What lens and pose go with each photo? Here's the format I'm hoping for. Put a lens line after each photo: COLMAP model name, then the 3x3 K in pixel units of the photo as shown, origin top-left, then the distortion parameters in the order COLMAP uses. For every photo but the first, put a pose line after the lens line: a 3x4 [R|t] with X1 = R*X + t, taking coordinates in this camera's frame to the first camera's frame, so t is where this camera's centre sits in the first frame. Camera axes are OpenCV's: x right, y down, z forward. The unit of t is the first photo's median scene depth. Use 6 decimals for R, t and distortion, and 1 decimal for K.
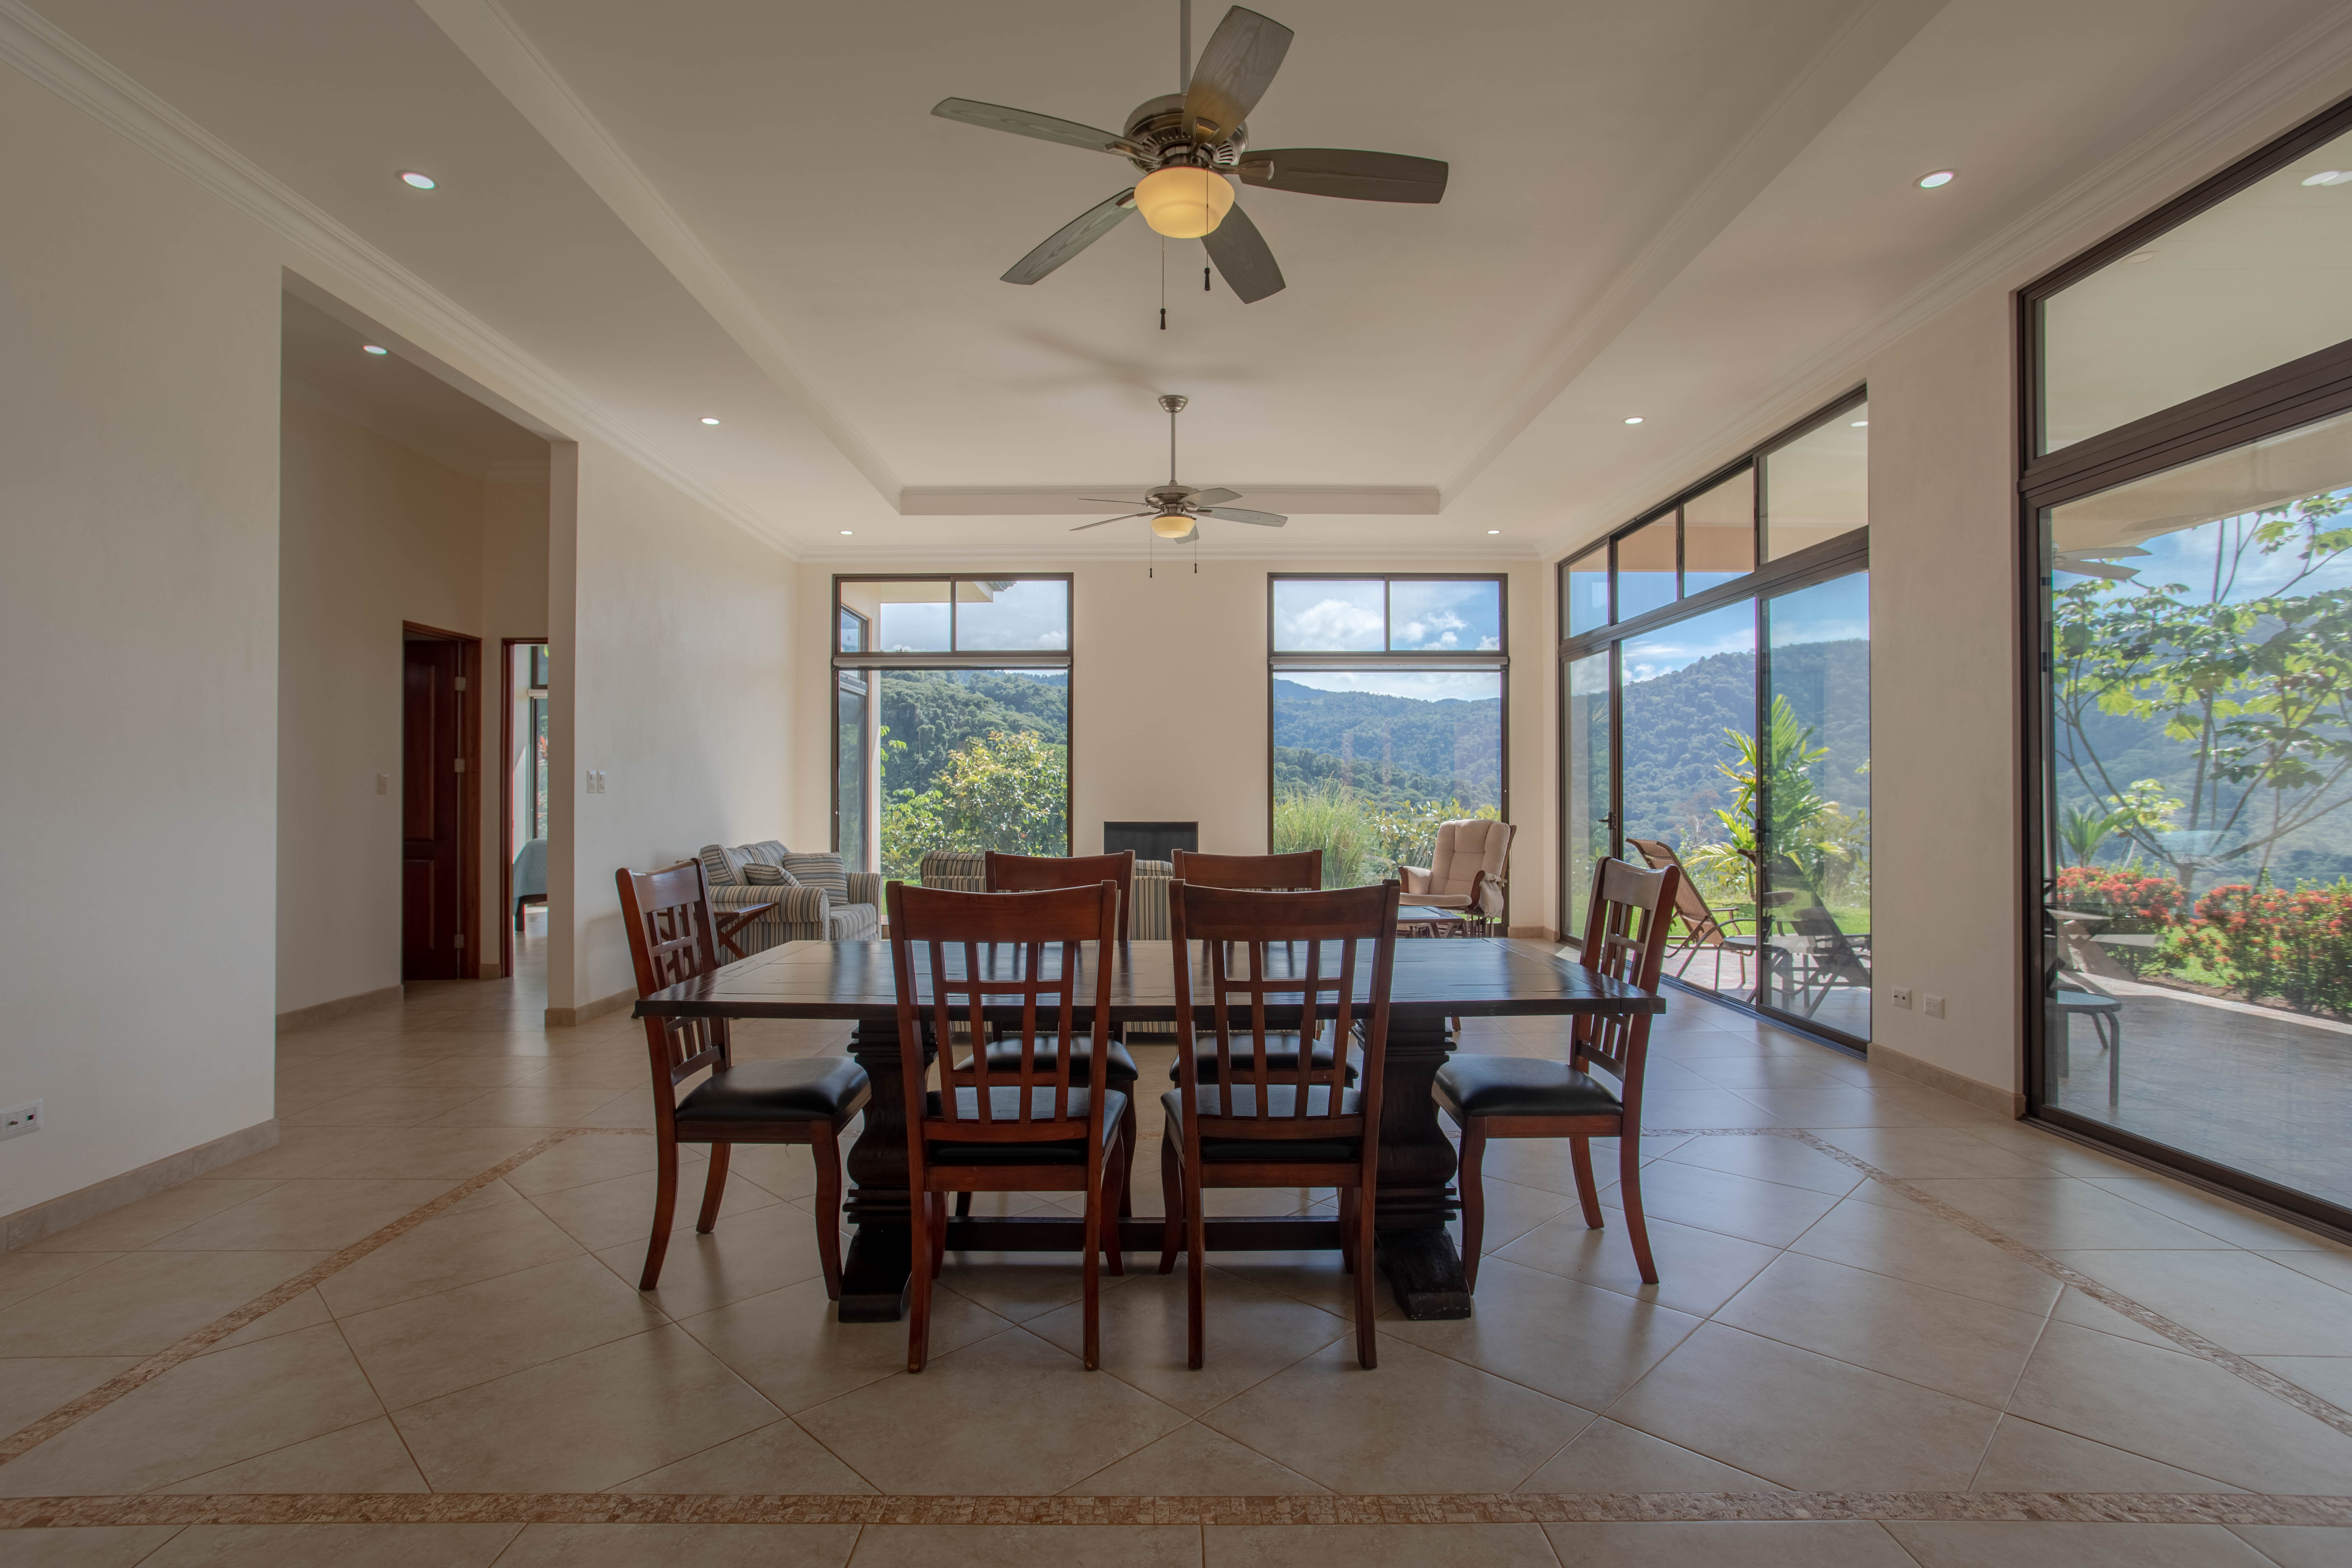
lens RADIAL K [[1144.4, 0, 1168.6], [0, 1144.4, 789.0], [0, 0, 1]] dist [-0.033230, 0.018502]
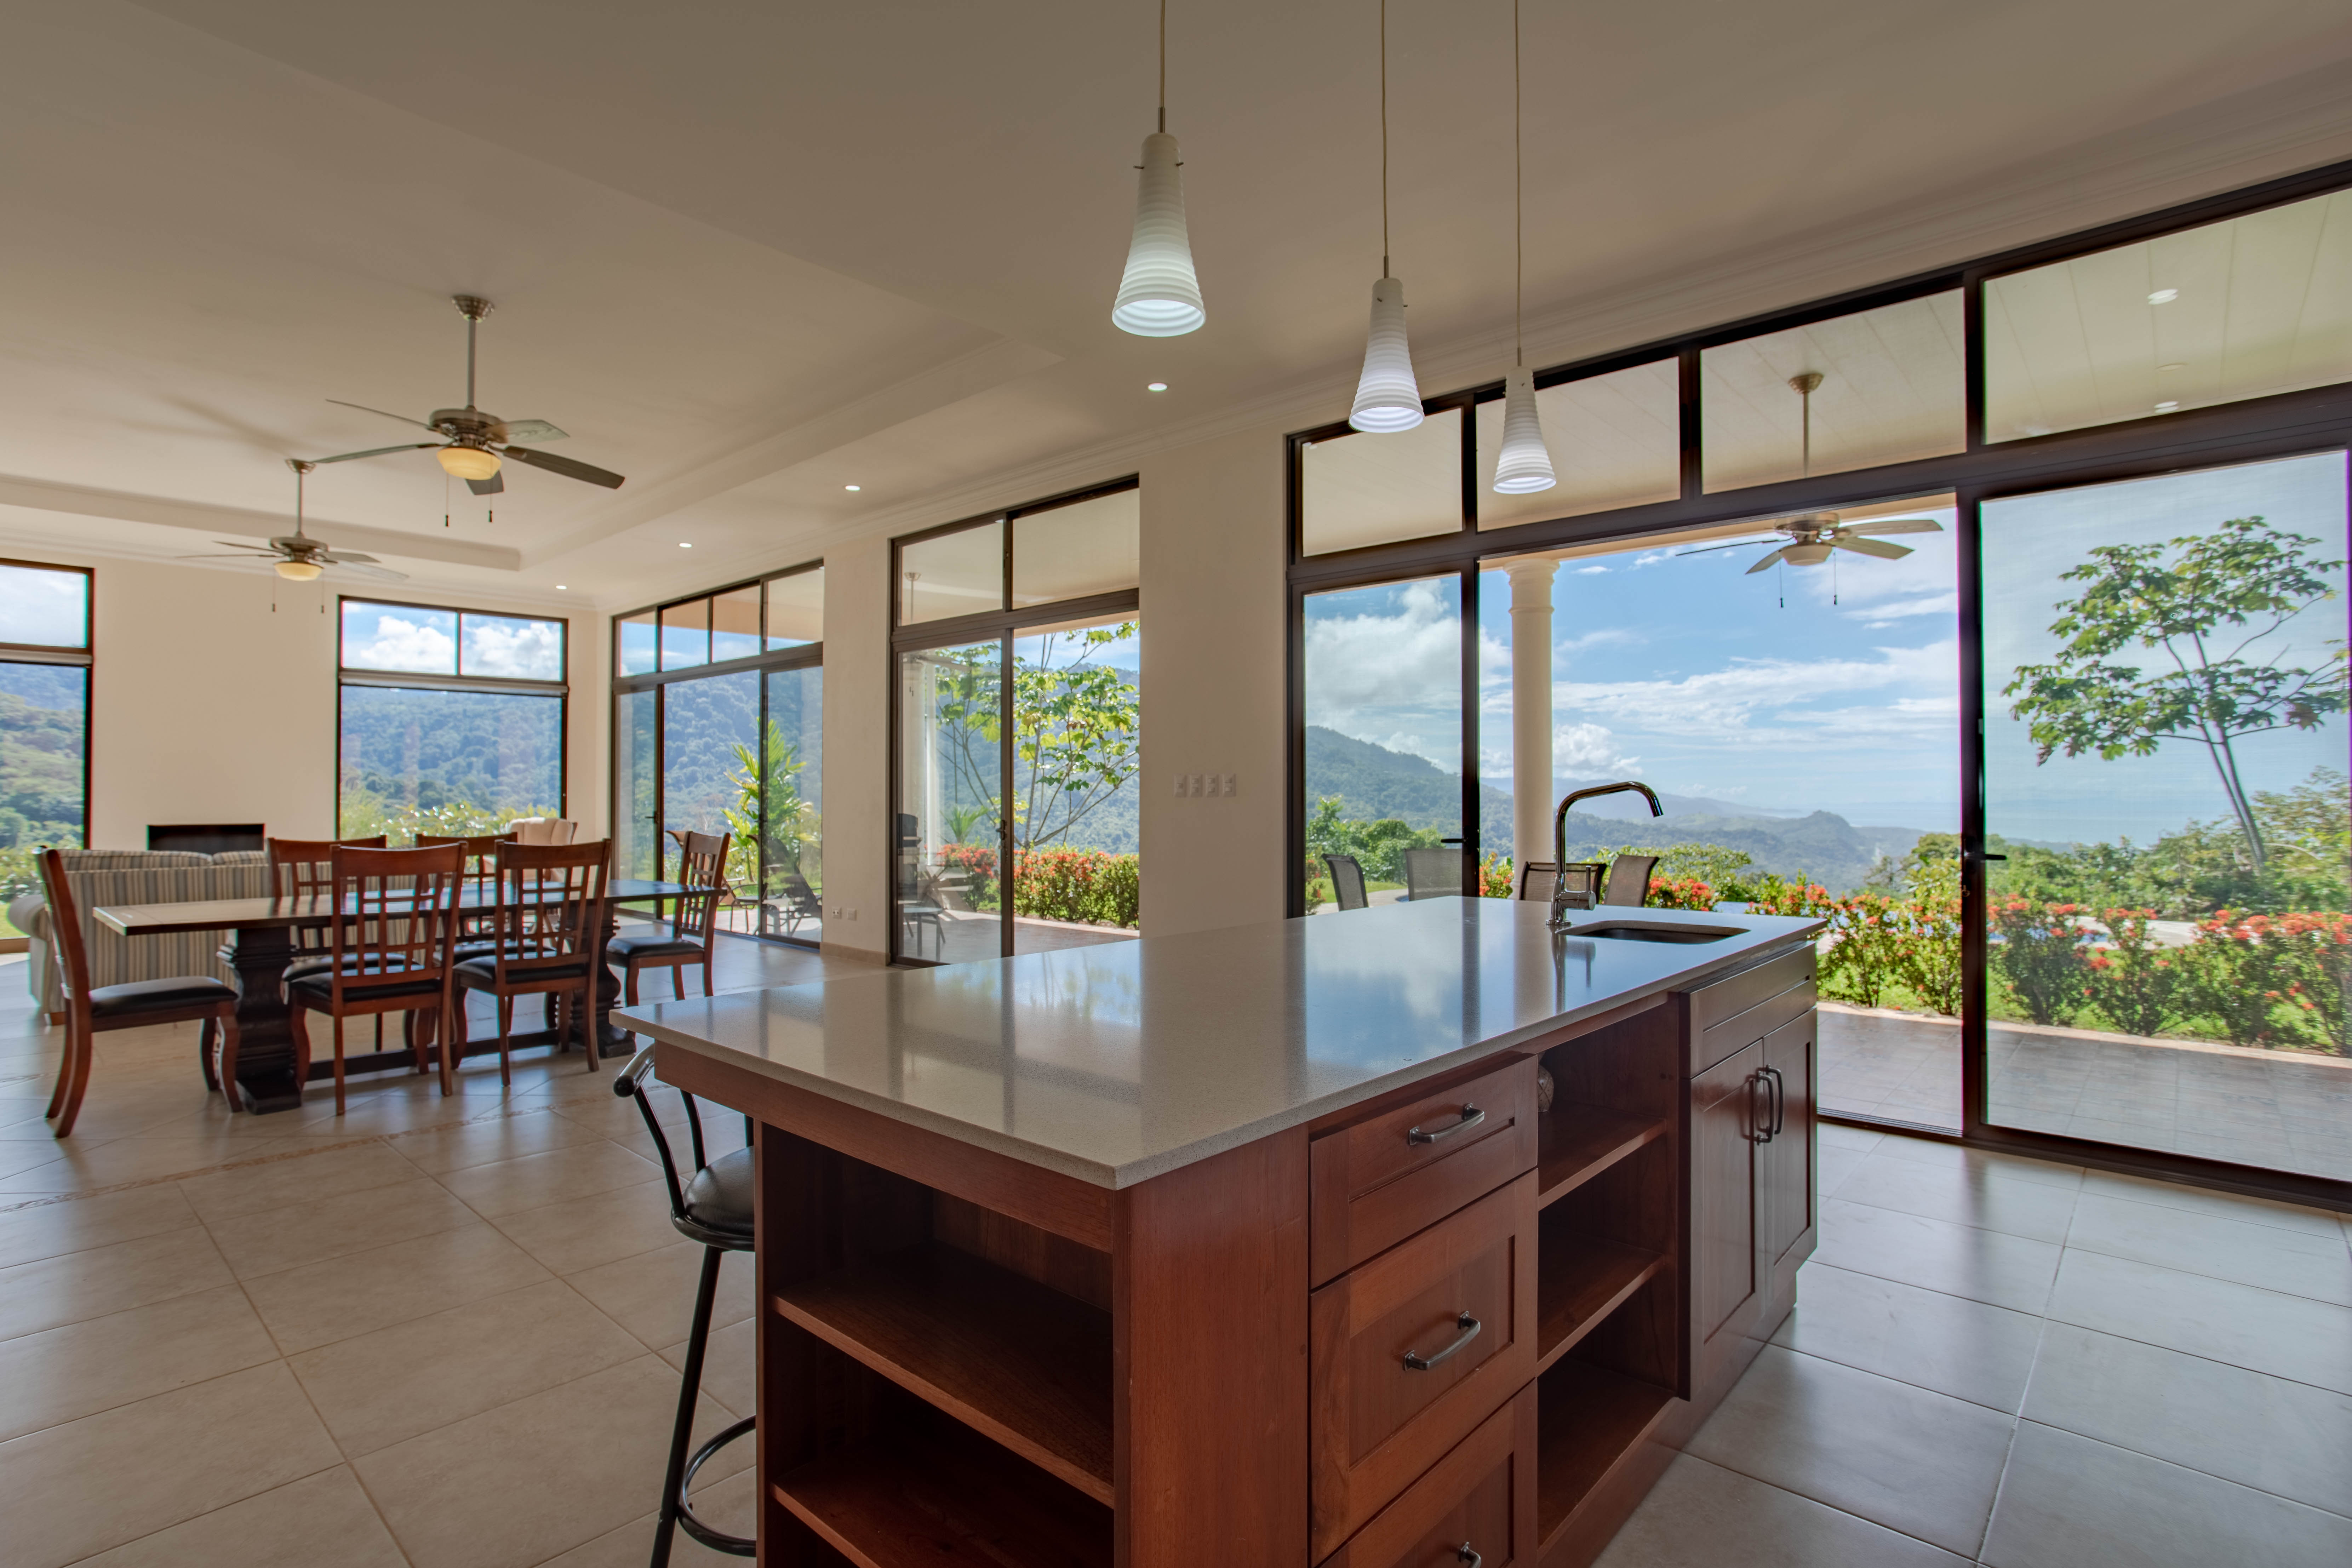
lens RADIAL K [[1135.9, 0, 1165.5], [0, 1135.9, 784.0], [0, 0, 1]] dist [-0.051569, 0.030771]
pose [[0.674206, 0.009029, 0.738488, -0.240103], [-0.003874, 0.999955, -0.008689, -0.002732], [-0.738533, 0.002997, 0.674211, -0.437699]]
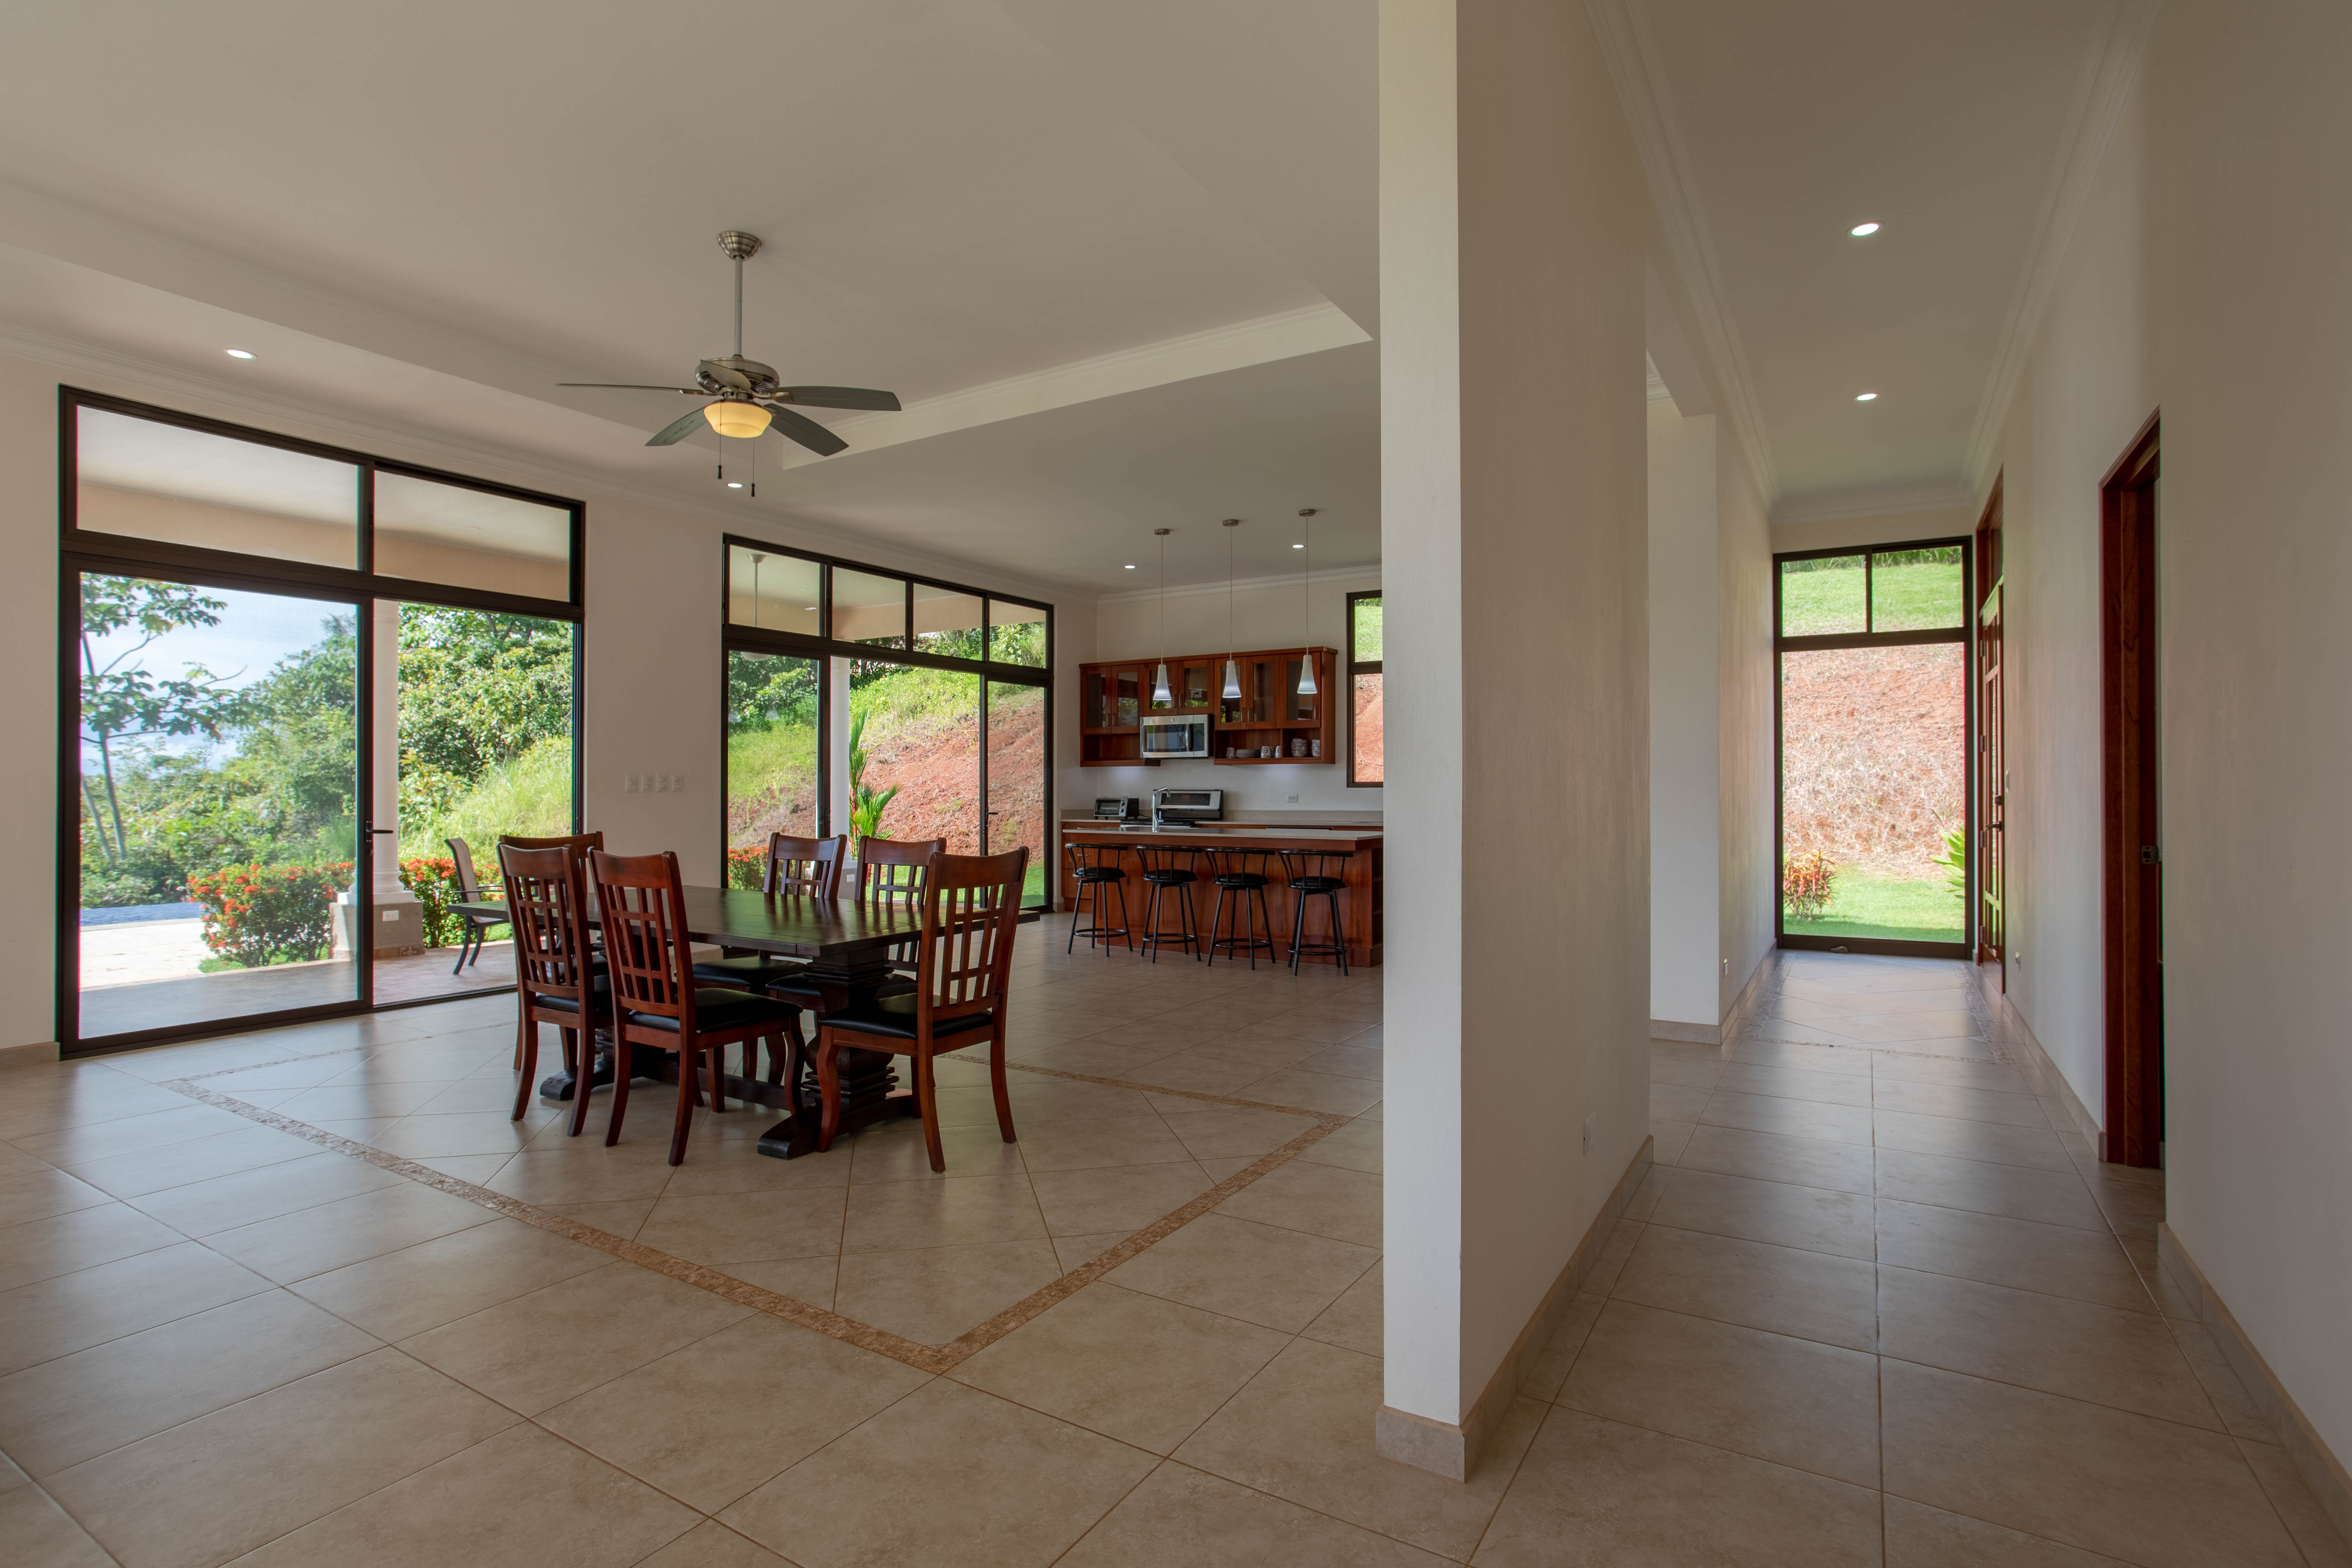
lens RADIAL K [[1146.2, 0, 1153.3], [0, 1146.2, 781.2], [0, 0, 1]] dist [-0.052226, 0.039304]
pose [[-0.842978, 0.005700, 0.537919, -0.594742], [-0.000493, 0.999935, -0.011367, 0.001571], [-0.537949, -0.009847, -0.842920, 0.908467]]
